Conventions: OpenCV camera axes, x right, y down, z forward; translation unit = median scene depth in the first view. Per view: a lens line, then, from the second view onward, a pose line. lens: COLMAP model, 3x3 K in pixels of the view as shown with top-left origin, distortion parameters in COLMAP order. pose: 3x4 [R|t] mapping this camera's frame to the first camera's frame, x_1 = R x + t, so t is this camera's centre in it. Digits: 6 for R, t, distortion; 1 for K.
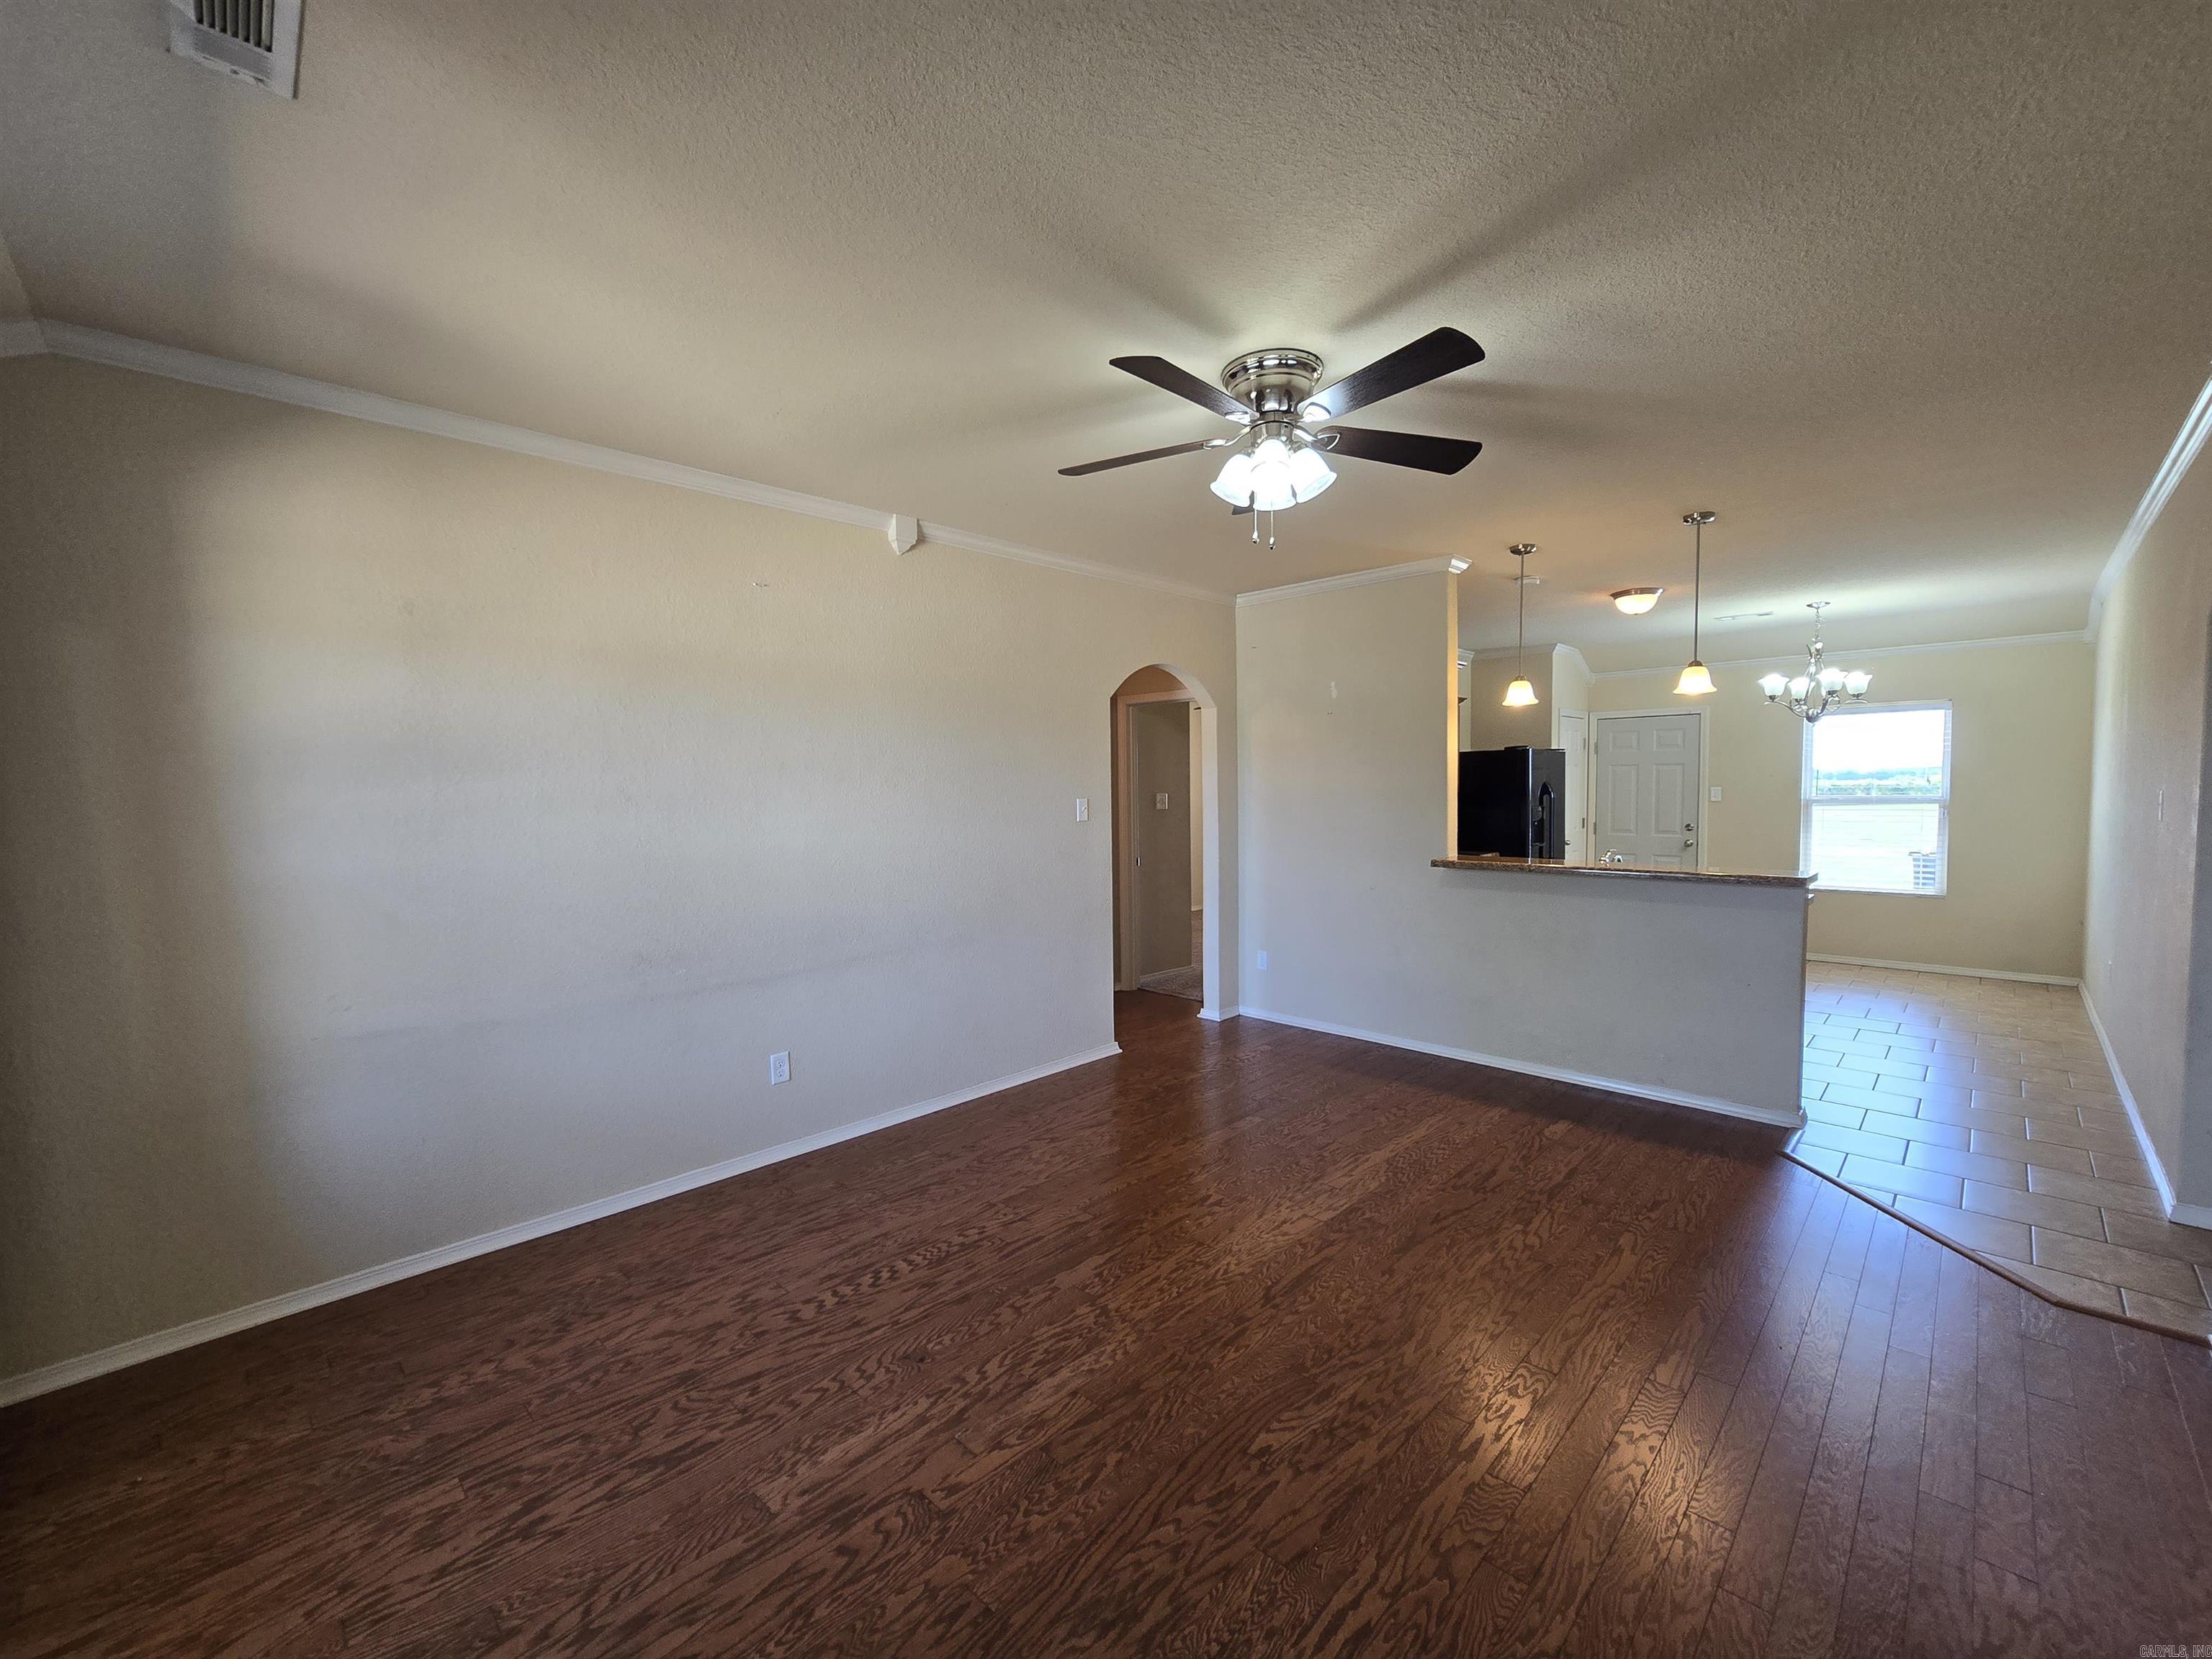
lens RADIAL K [[910.2, 0, 1110.7], [0, 910.2, 838.8], [0, 0, 1]] dist [-0.010361, 0.002809]
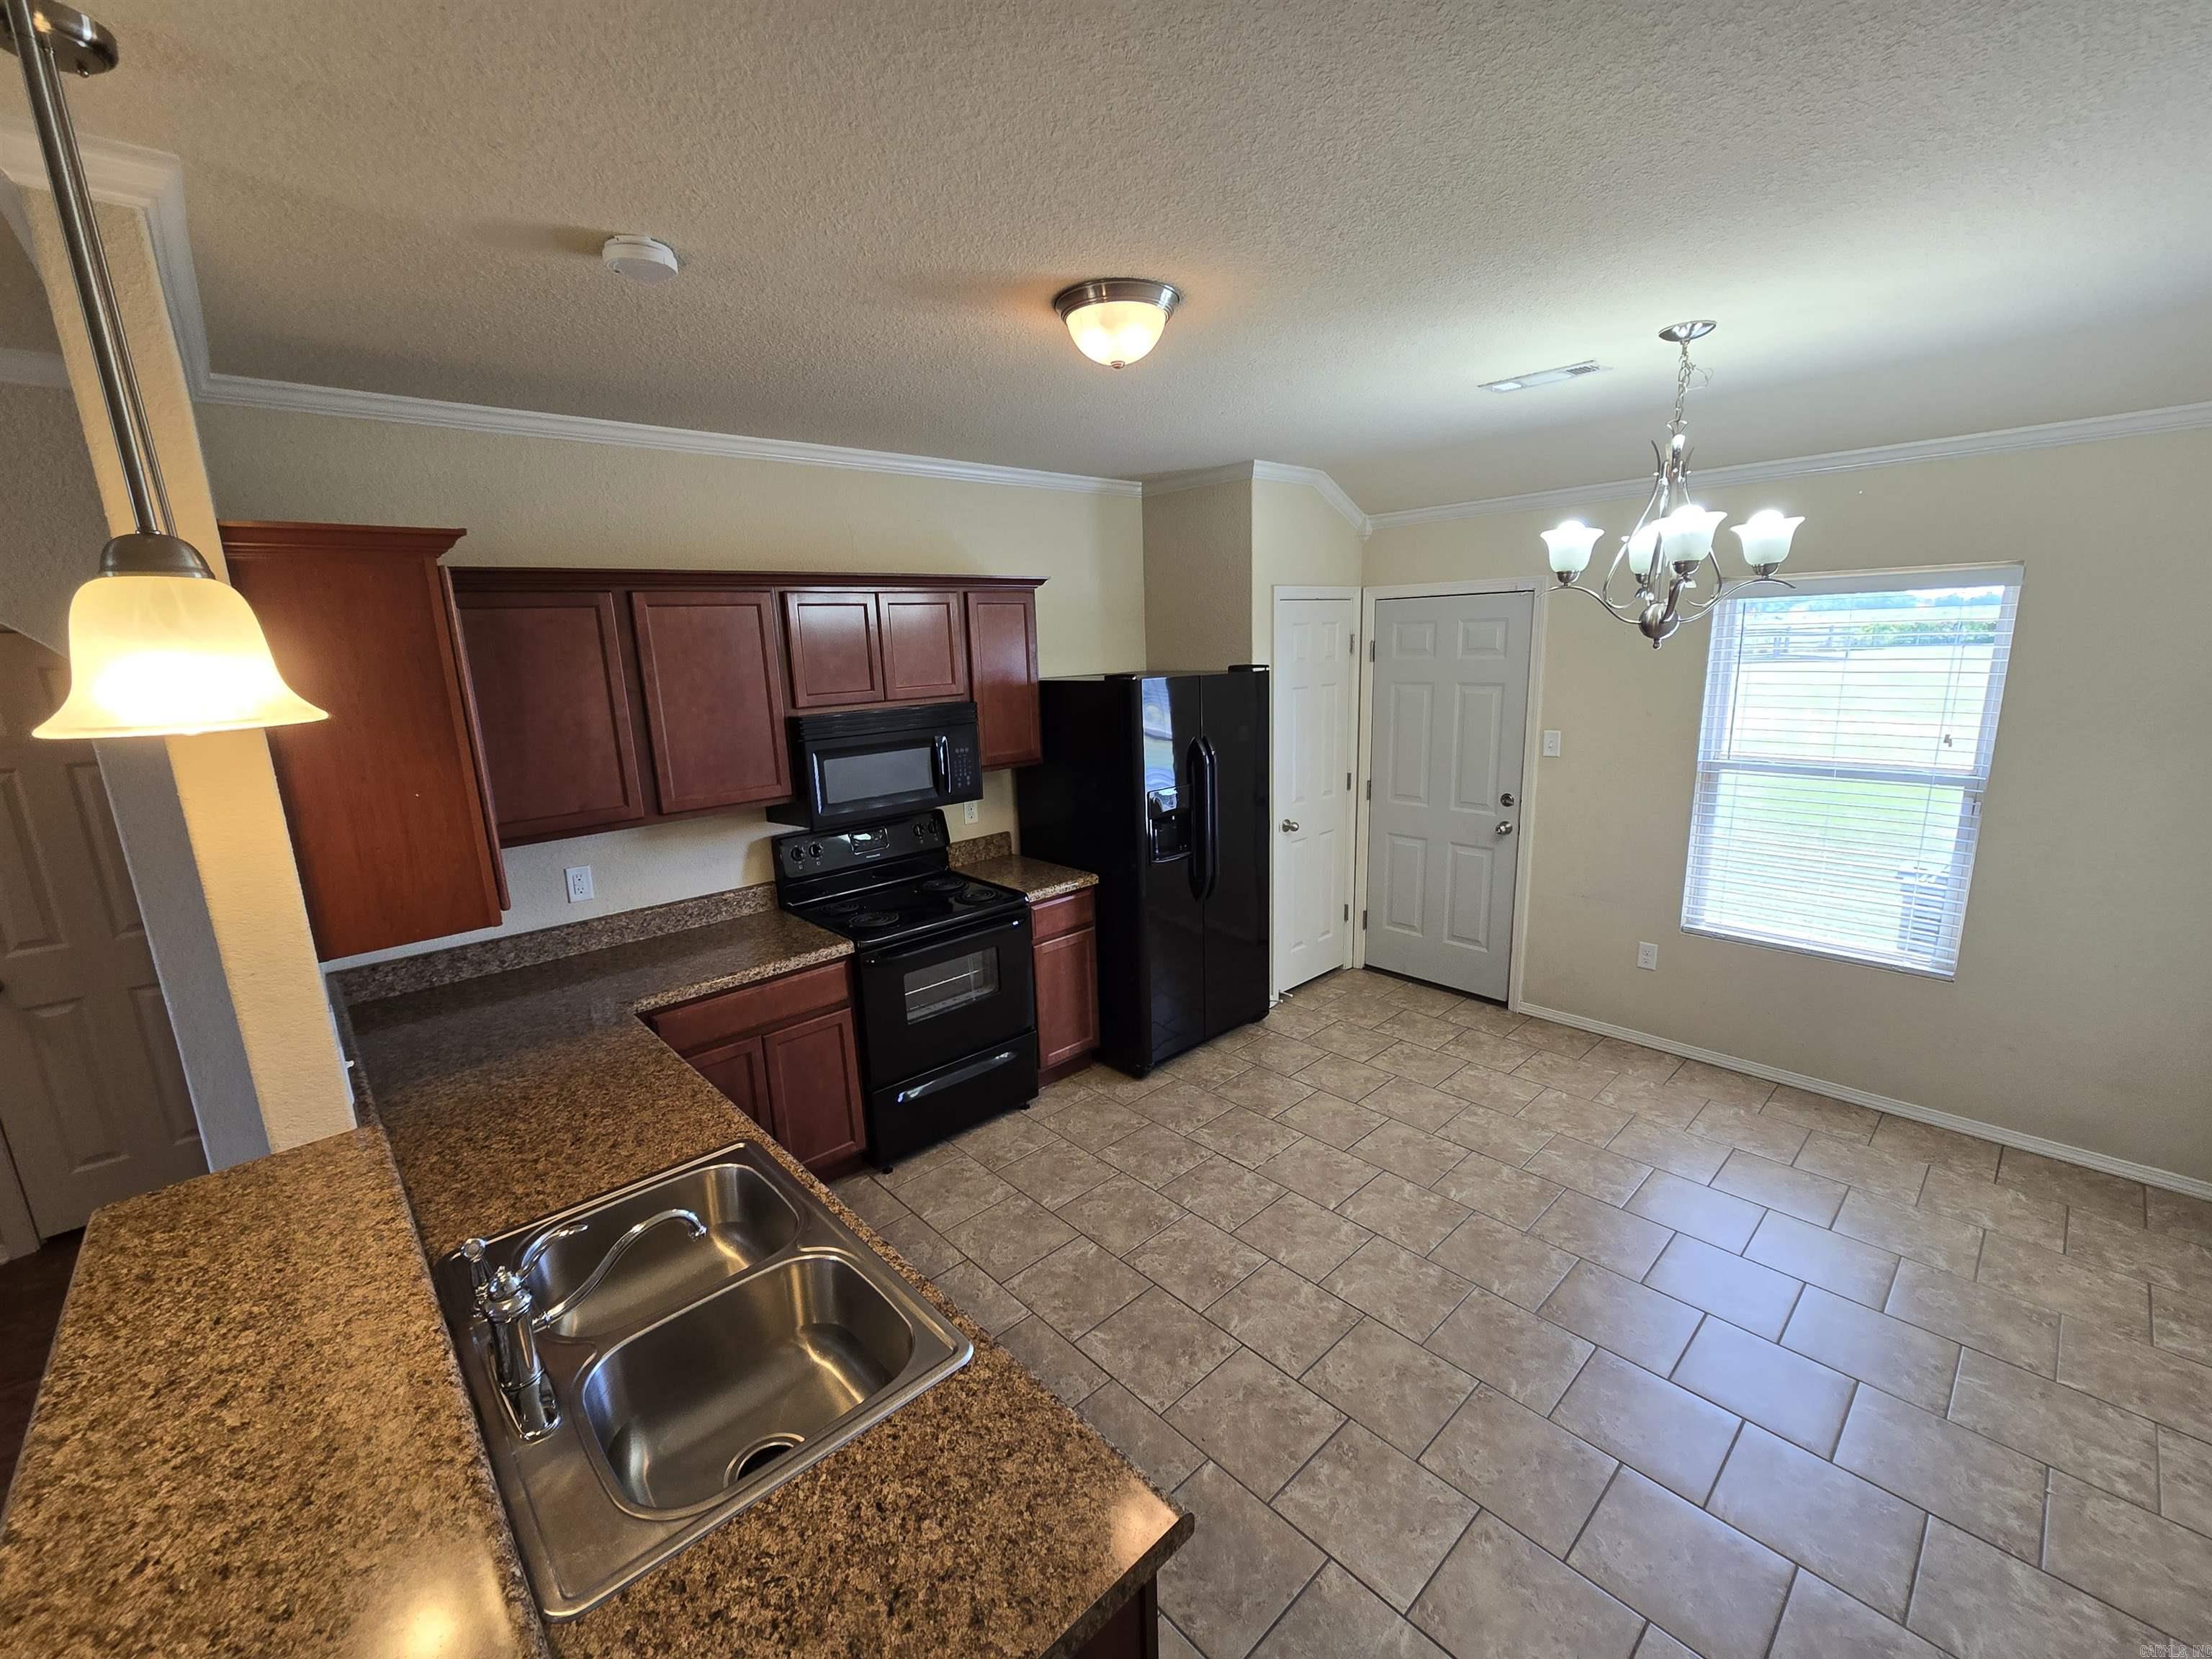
lens RADIAL K [[910.2, 0, 1107.6], [0, 910.2, 840.0], [0, 0, 1]] dist [-0.010361, 0.002809]
pose [[0.998472, -0.010931, -0.054162, 1.128567], [0.019710, 0.986212, 0.164307, -0.227175], [0.051619, -0.165124, 0.984921, 1.159029]]
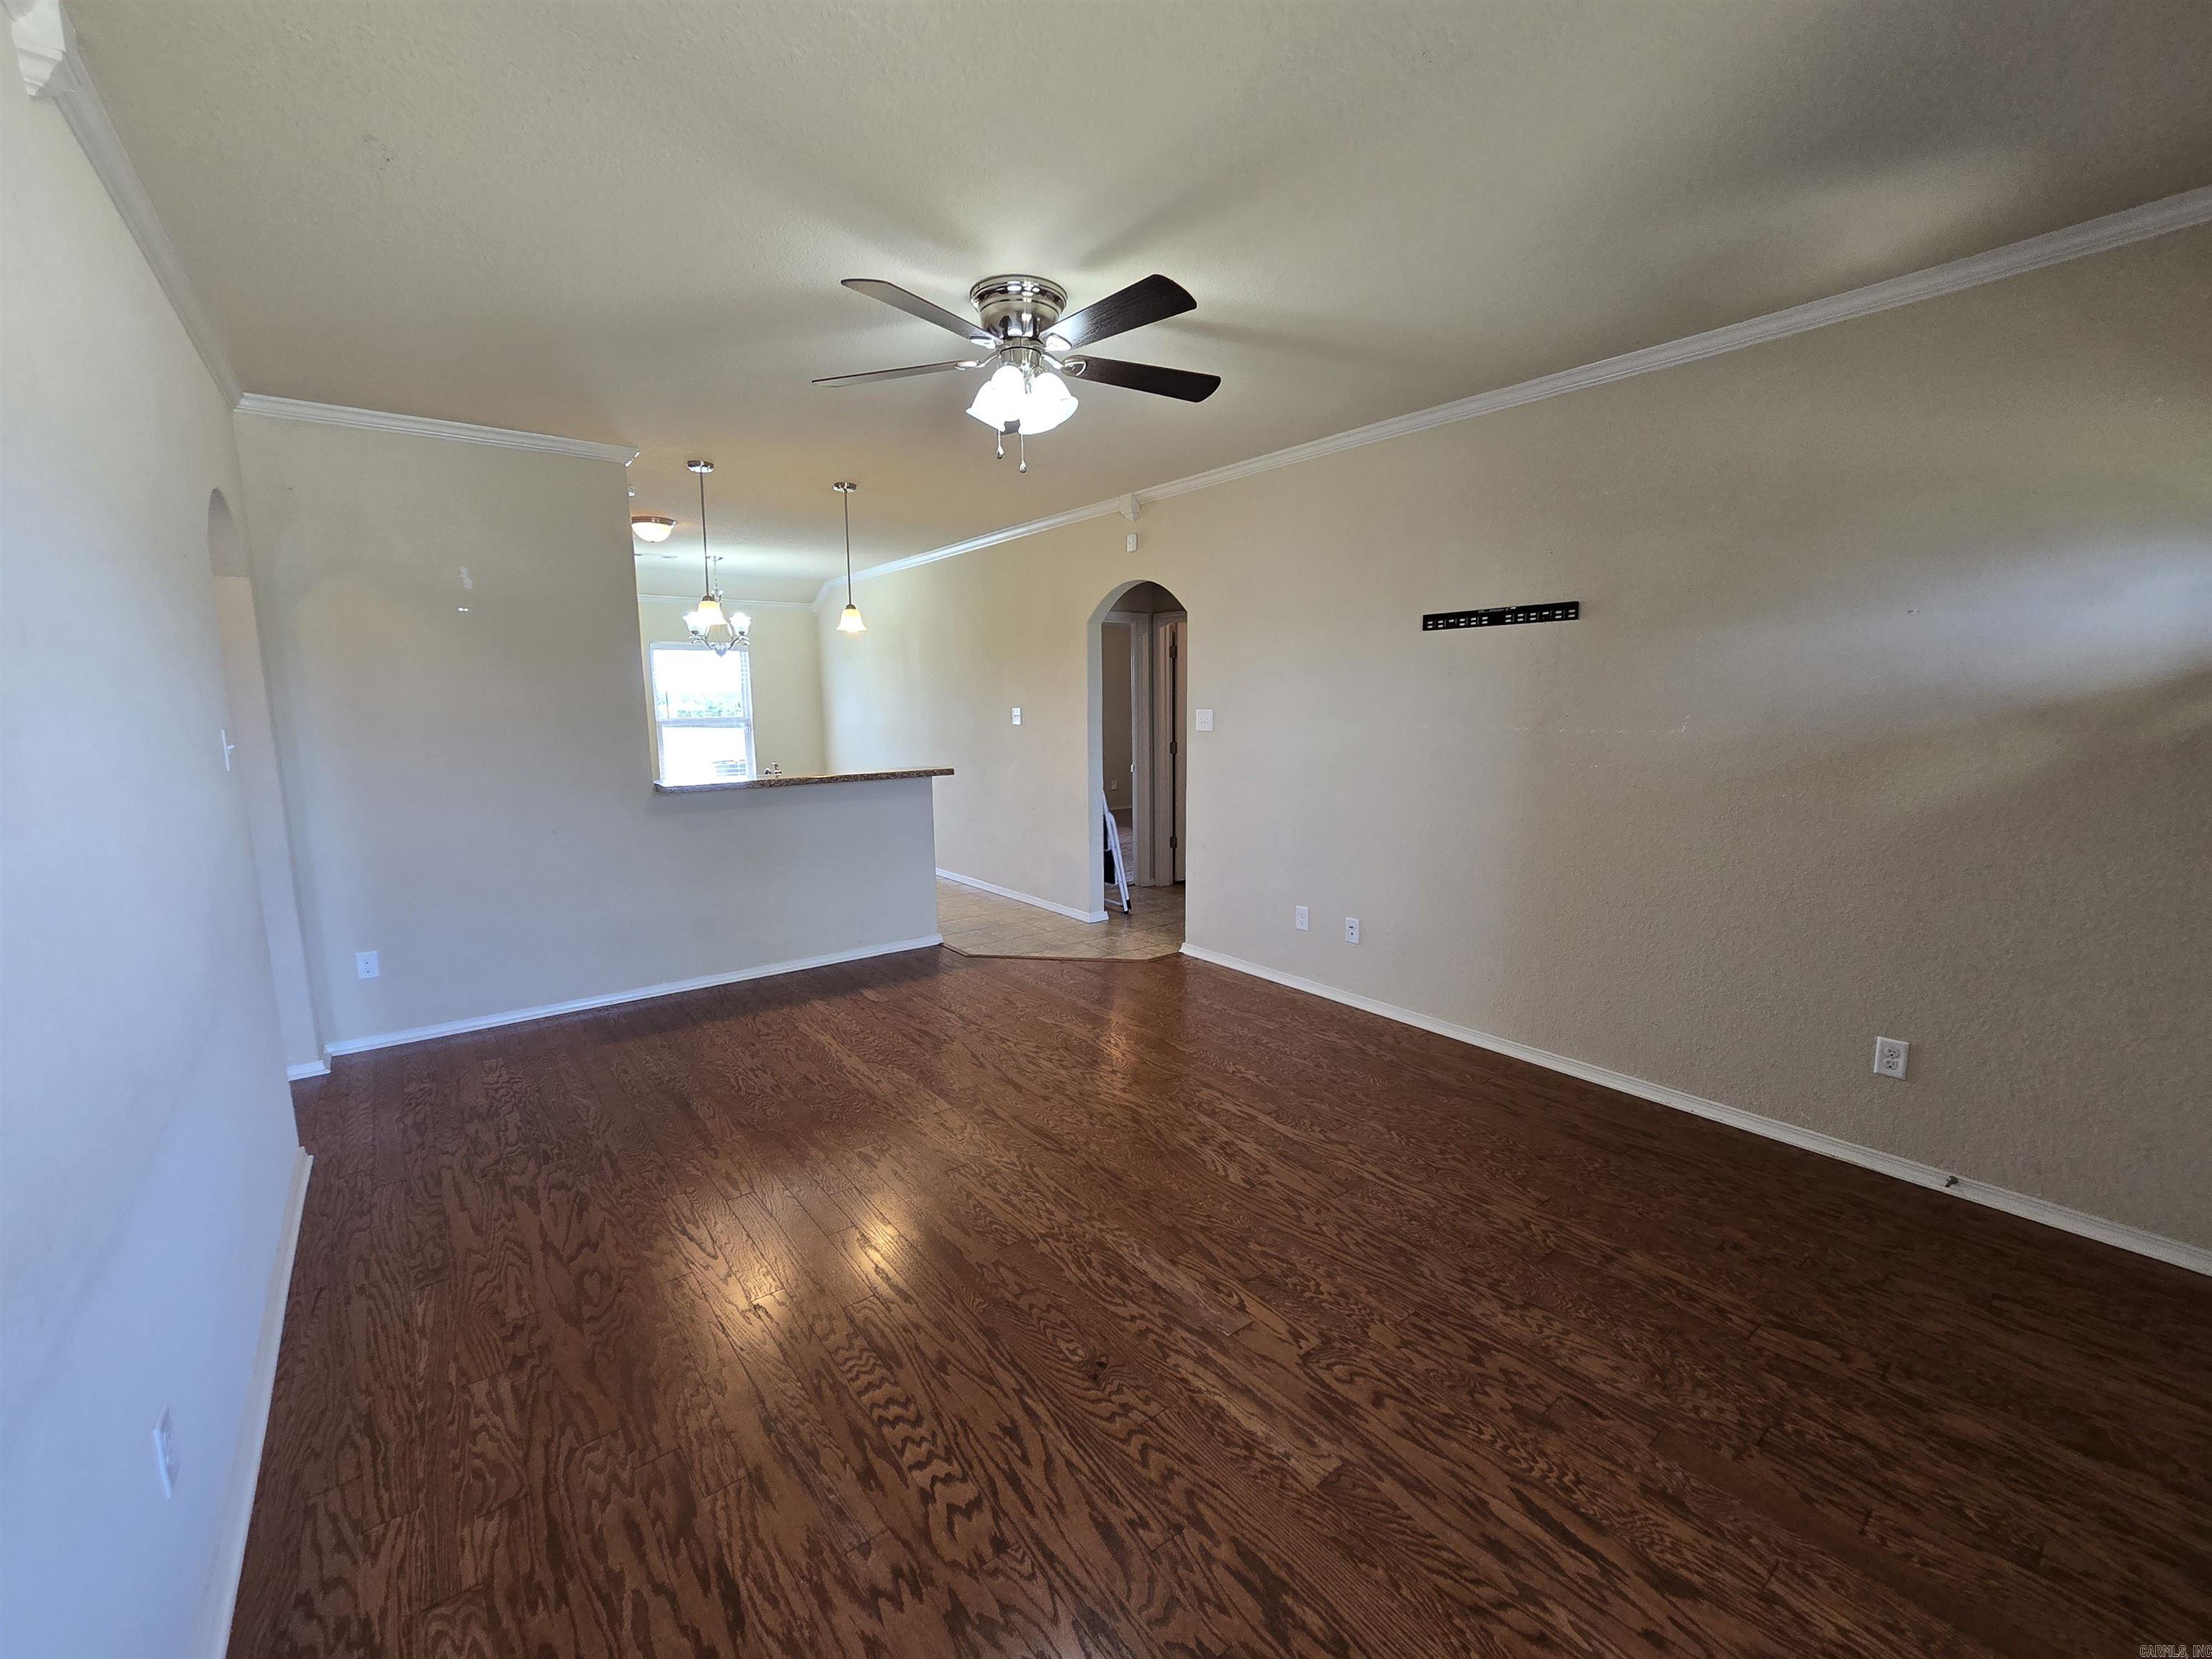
lens RADIAL K [[910.2, 0, 1099.4], [0, 910.2, 826.1], [0, 0, 1]] dist [-0.010361, 0.002809]
pose [[0.144007, -0.125349, 0.981606, -0.781706], [0.064892, 0.991006, 0.117029, -0.024889], [-0.987447, 0.046846, 0.150846, 0.671495]]
